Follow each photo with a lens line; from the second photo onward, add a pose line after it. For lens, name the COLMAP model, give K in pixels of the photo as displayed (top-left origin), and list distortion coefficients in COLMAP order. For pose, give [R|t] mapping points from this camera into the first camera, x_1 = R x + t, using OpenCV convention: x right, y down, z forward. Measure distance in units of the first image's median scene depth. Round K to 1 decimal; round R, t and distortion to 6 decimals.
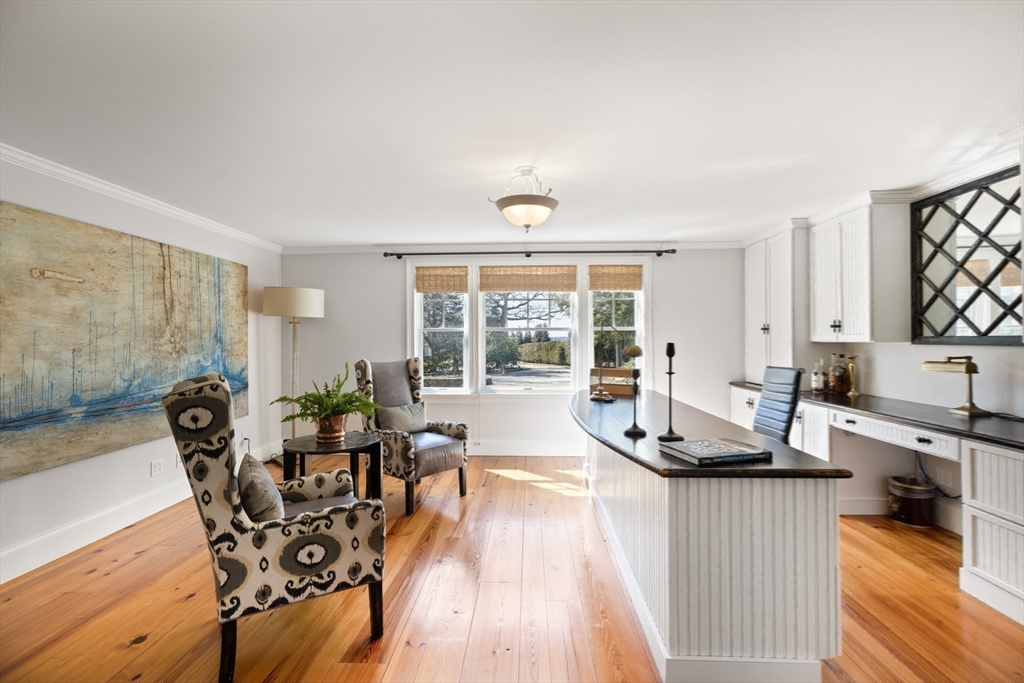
lens RADIAL K [[466.0, 0, 509.5], [0, 466.0, 336.0], [0, 0, 1]] dist [0.000335, 0.000095]
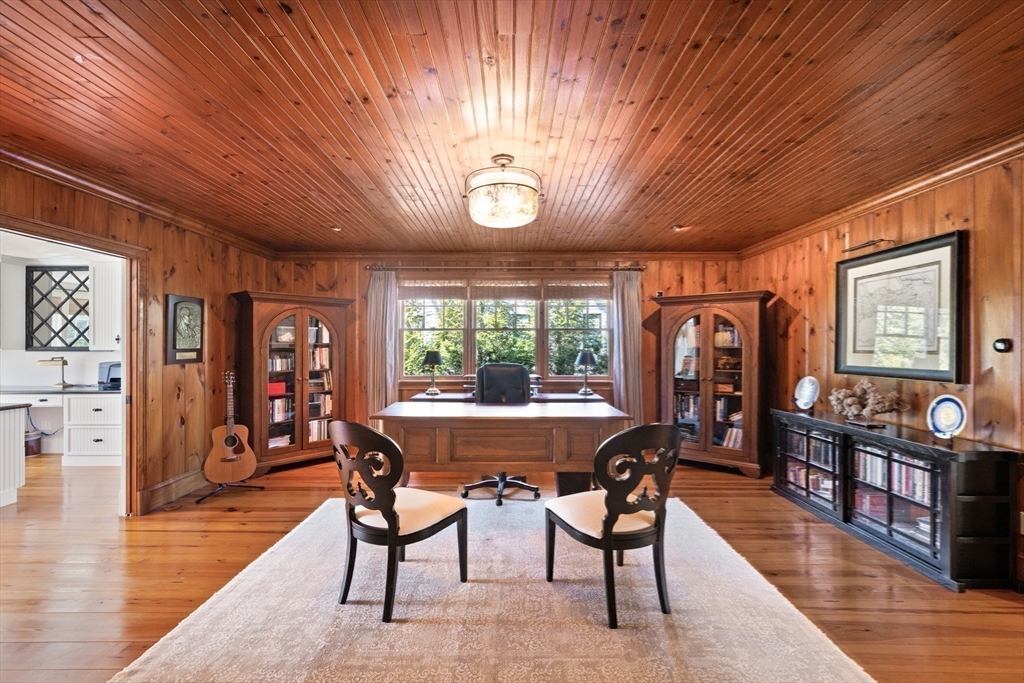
lens RADIAL K [[466.0, 0, 510.5], [0, 466.0, 344.9], [0, 0, 1]] dist [0.000335, 0.000095]
pose [[-0.035405, 0.011542, 0.999306, -0.943533], [-0.005281, 0.999917, -0.011736, 0.005890], [-0.999359, -0.005693, -0.035341, -0.735495]]
